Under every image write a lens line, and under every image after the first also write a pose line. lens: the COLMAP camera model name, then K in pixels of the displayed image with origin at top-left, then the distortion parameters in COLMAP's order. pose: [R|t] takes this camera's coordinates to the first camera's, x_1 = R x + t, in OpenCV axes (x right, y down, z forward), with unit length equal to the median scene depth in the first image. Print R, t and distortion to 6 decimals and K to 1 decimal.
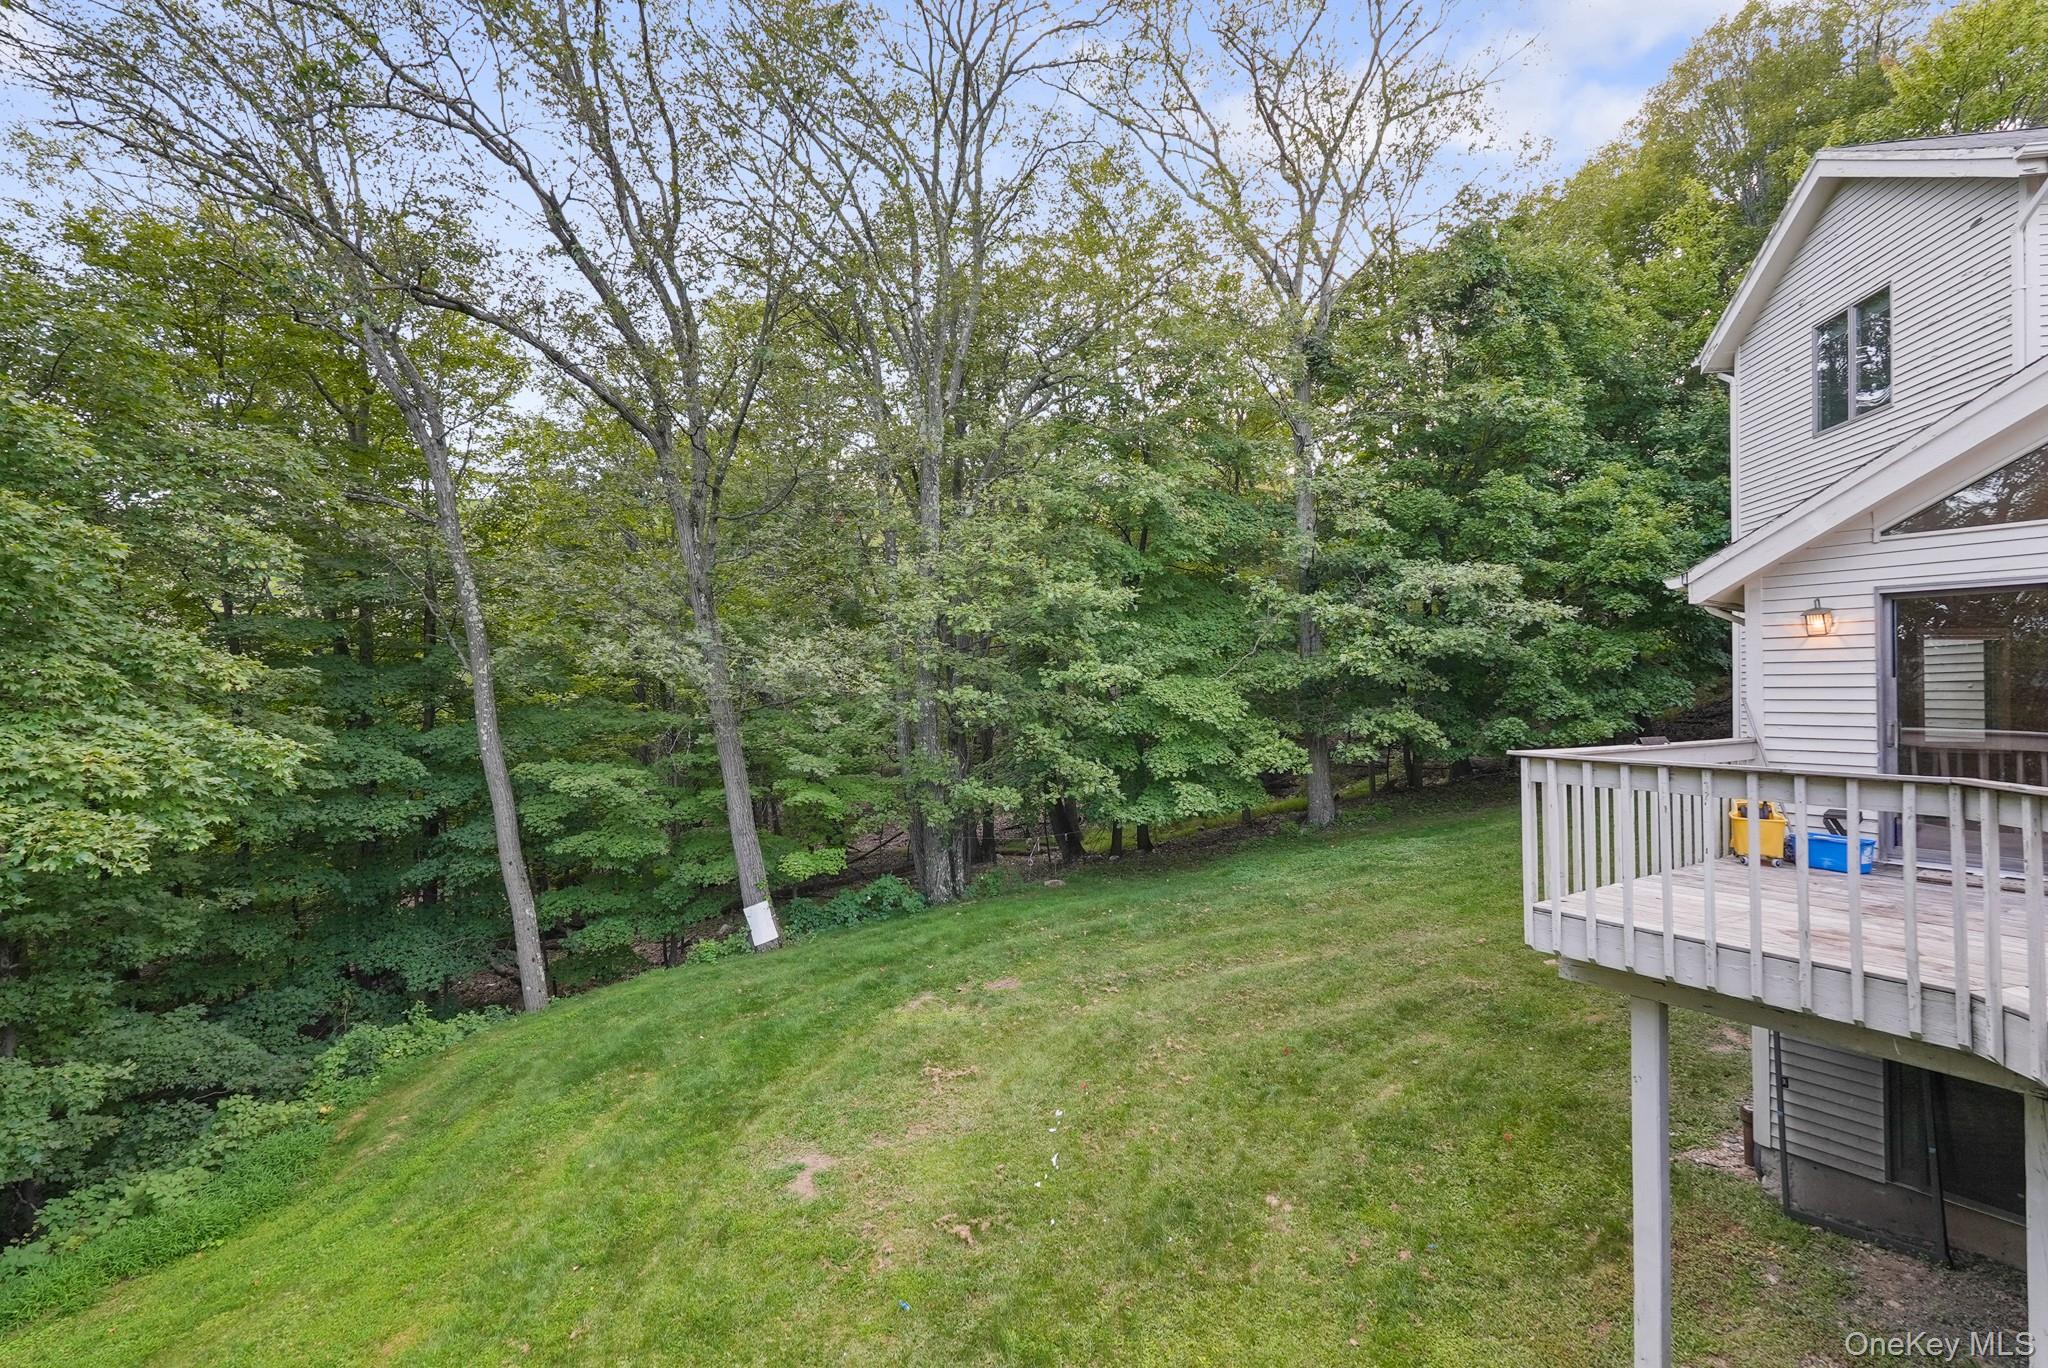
lens RADIAL K [[937.9, 0, 1024.0], [0, 937.9, 684.0], [0, 0, 1]] dist [0.000098, -0.000040]
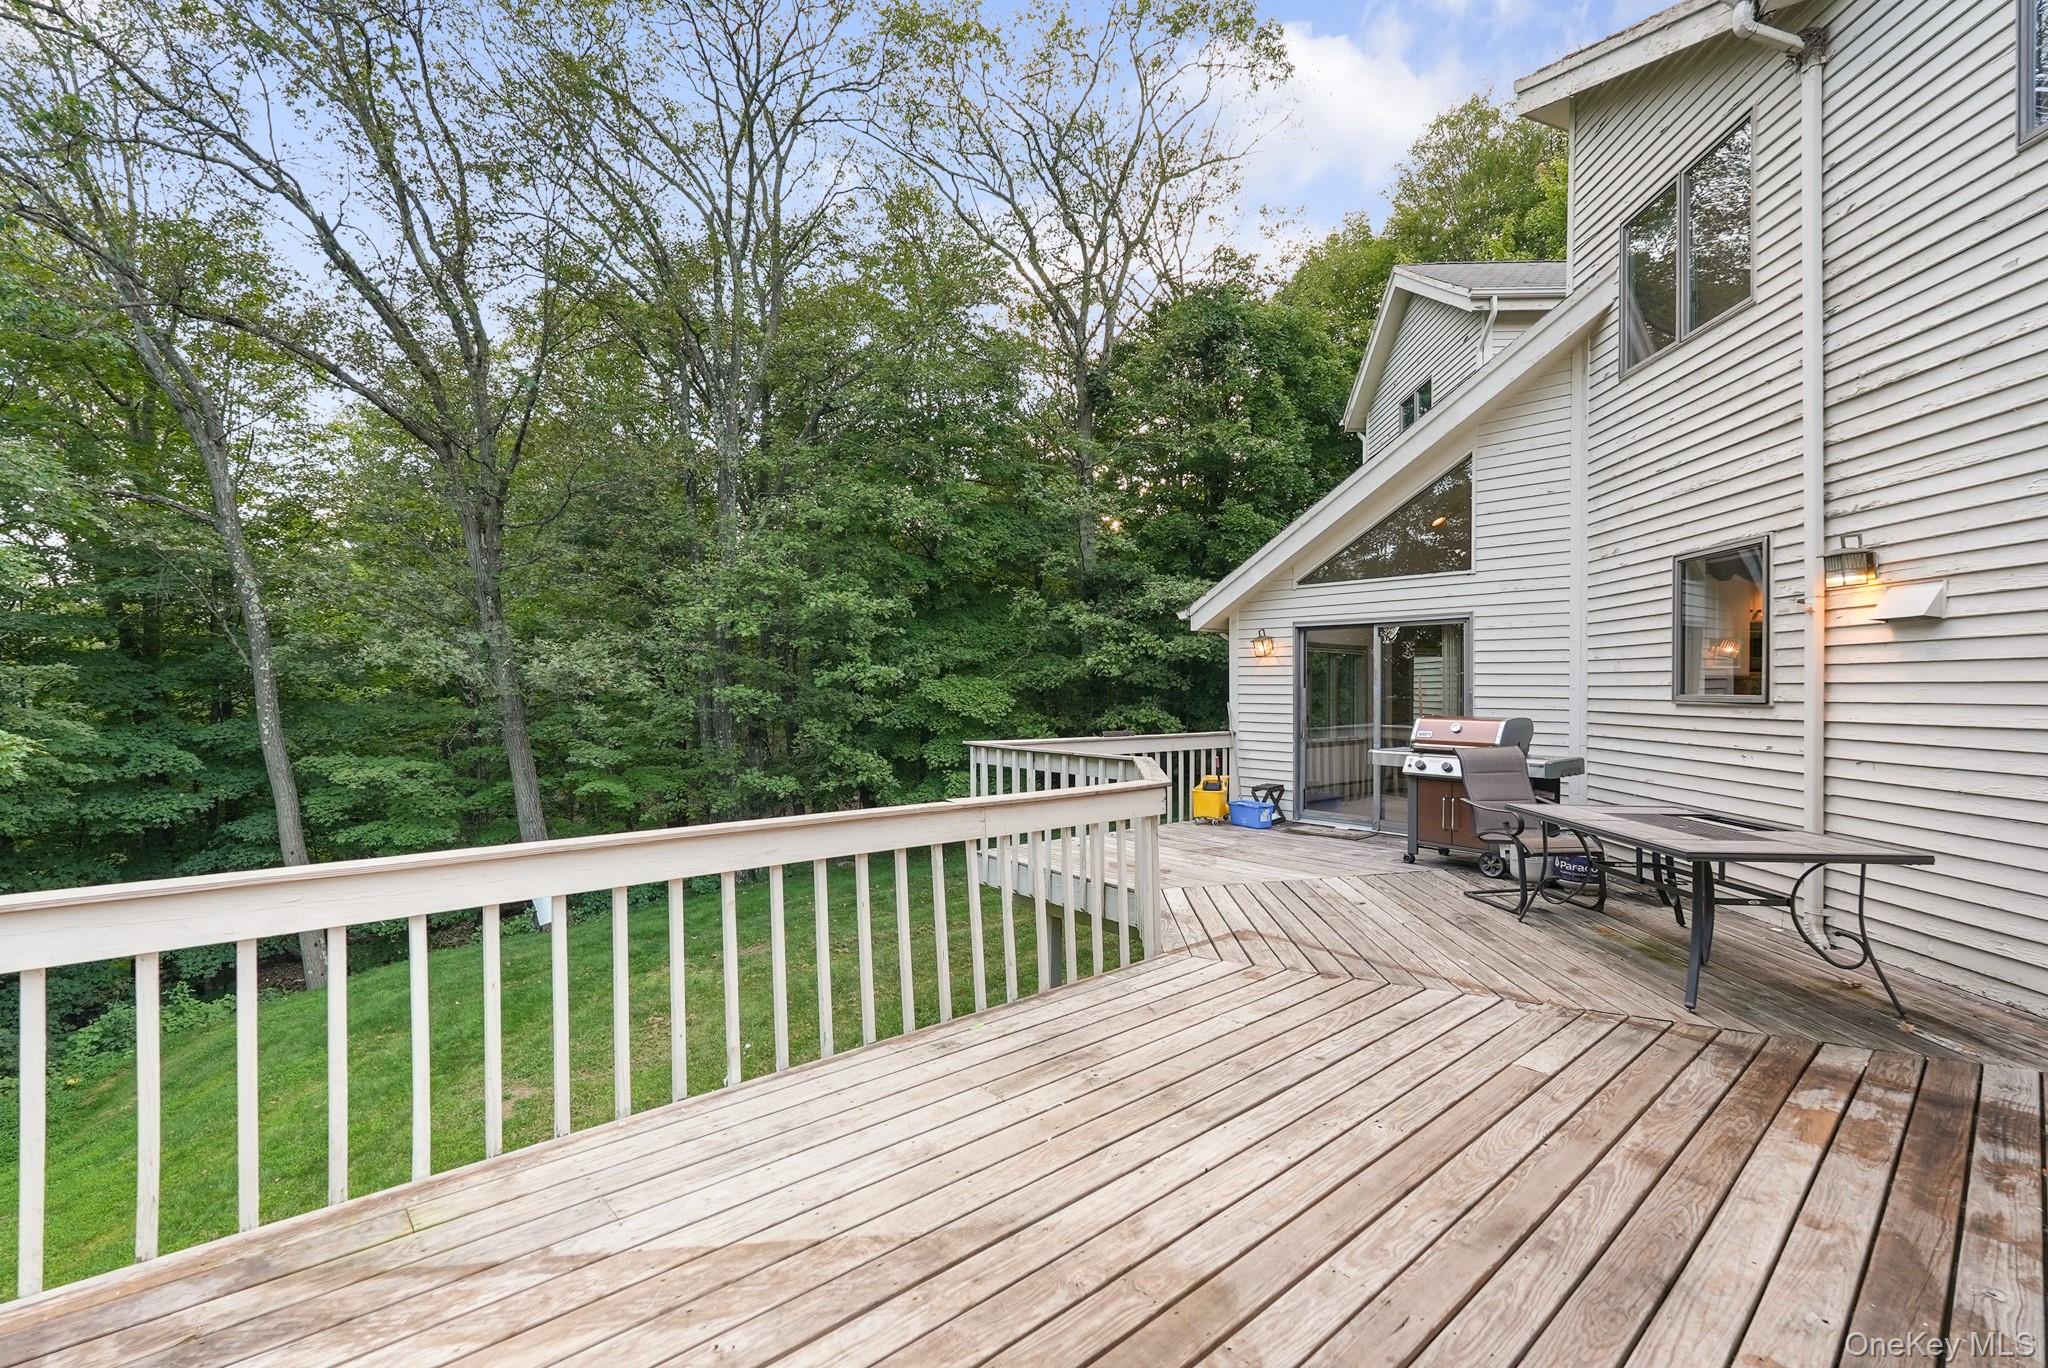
lens RADIAL K [[922.7, 0, 1024.2], [0, 922.7, 685.3], [0, 0, 1]] dist [-0.001331, 0.000065]
pose [[0.992351, 0.004684, 0.123361, 0.128506], [-0.005654, 0.999956, 0.007512, -0.006768], [-0.123320, -0.008152, 0.992333, -0.110310]]
